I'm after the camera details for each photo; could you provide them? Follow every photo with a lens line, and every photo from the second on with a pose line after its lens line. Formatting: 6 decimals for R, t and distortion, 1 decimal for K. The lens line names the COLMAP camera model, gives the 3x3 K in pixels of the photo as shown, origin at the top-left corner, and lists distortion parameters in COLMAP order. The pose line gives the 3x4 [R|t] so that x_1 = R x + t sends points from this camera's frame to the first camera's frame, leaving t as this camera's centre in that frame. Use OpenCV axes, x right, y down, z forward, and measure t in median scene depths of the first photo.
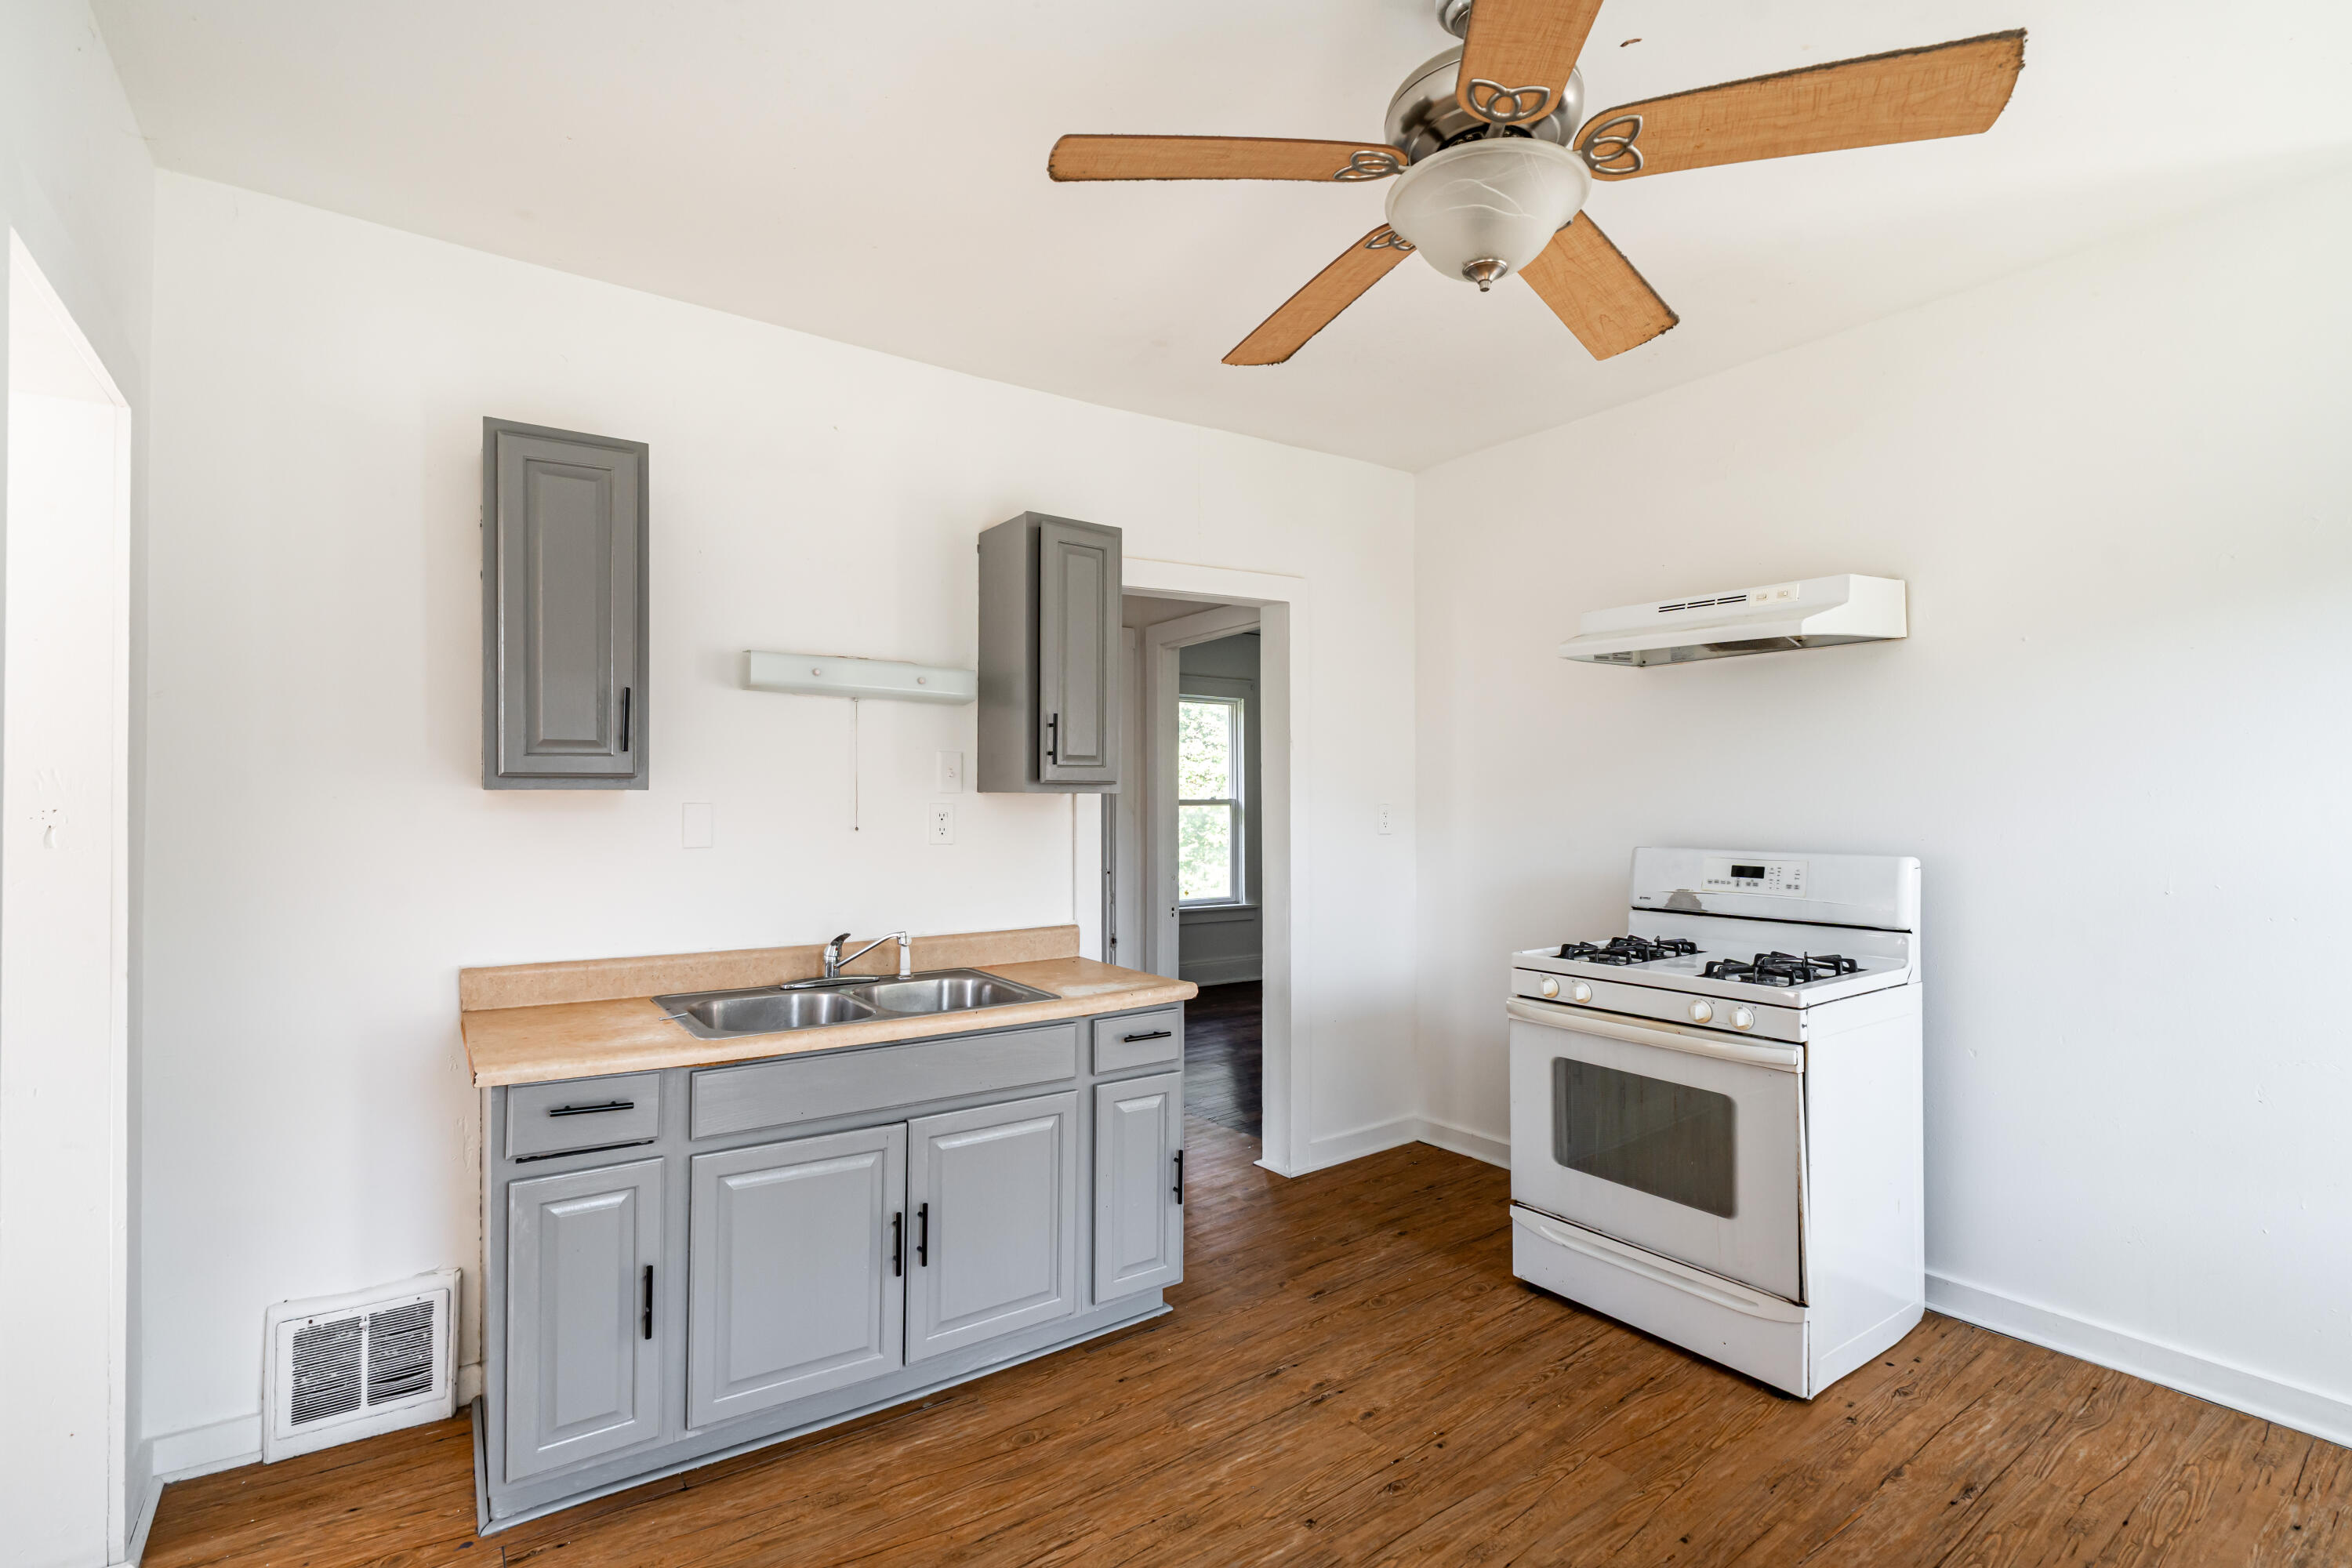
lens RADIAL K [[1056.7, 0, 1176.0], [0, 1056.7, 784.0], [0, 0, 1]] dist [0.001780, 0.000425]
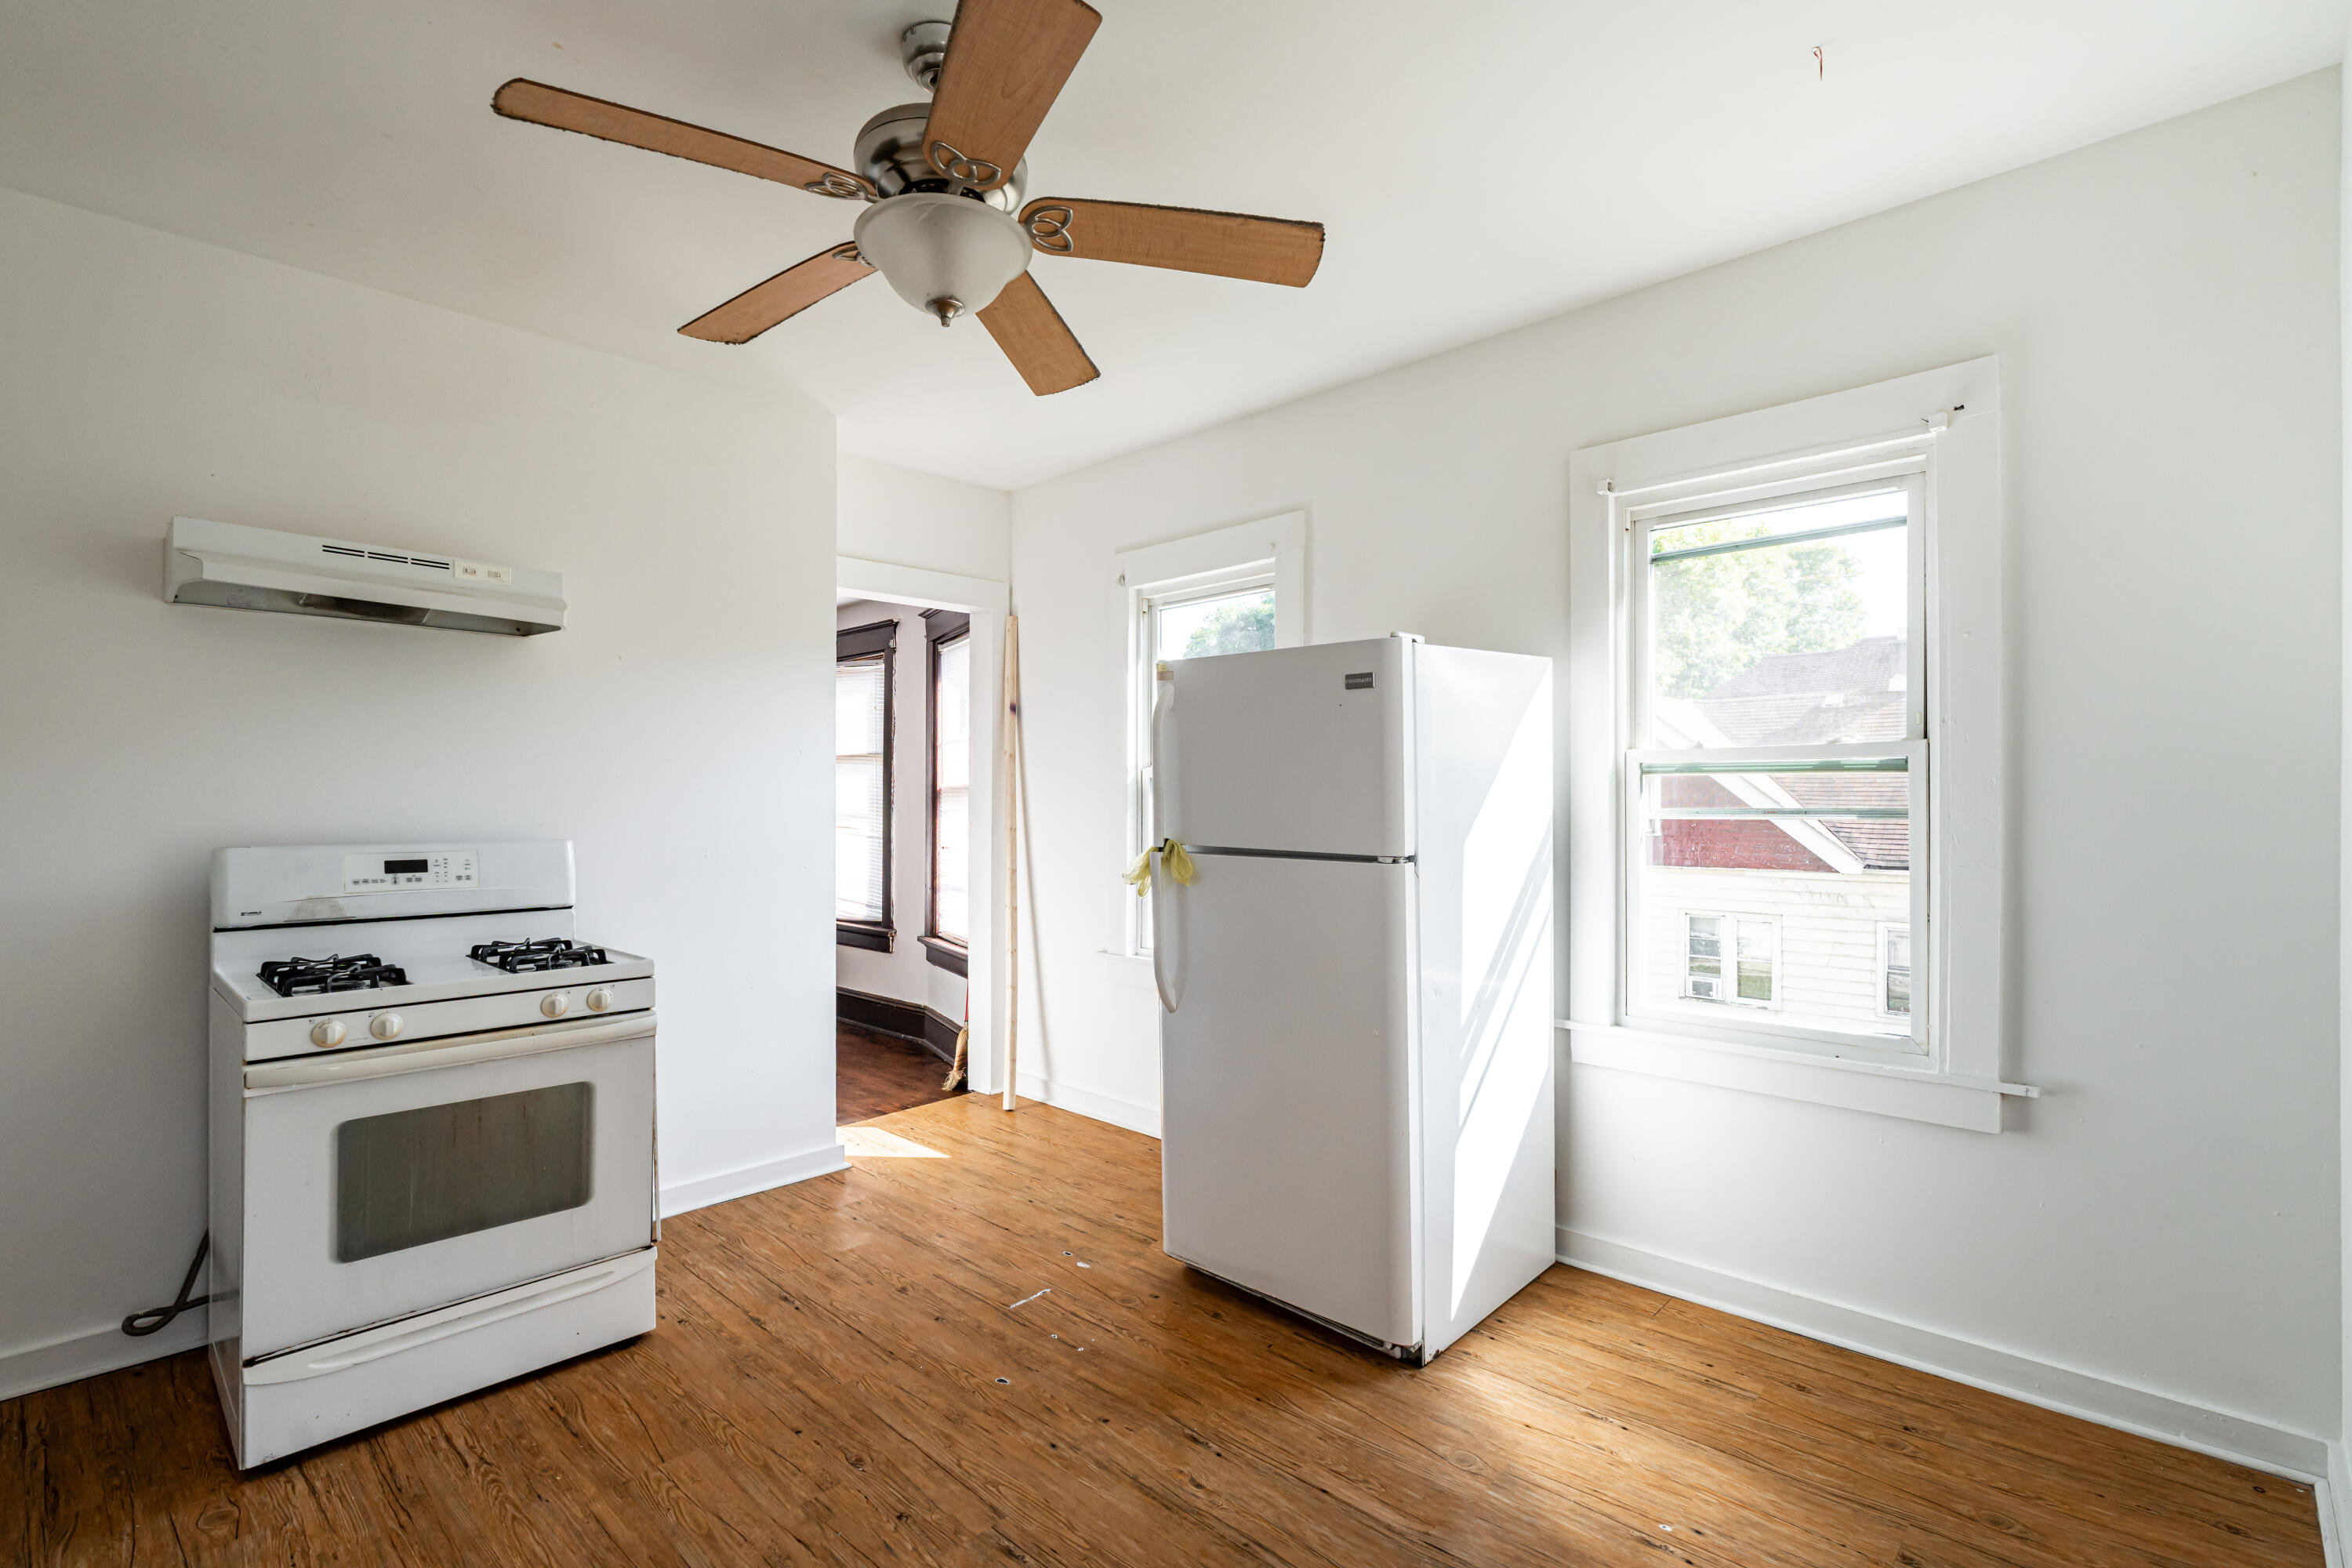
lens RADIAL K [[1090.4, 0, 1178.4], [0, 1090.4, 777.5], [0, 0, 1]] dist [-0.002769, -0.000544]
pose [[-0.188968, 0.022252, 0.981731, -0.559811], [-0.016620, 0.999528, -0.025854, 0.023638], [-0.981843, -0.021202, -0.188509, 0.608240]]
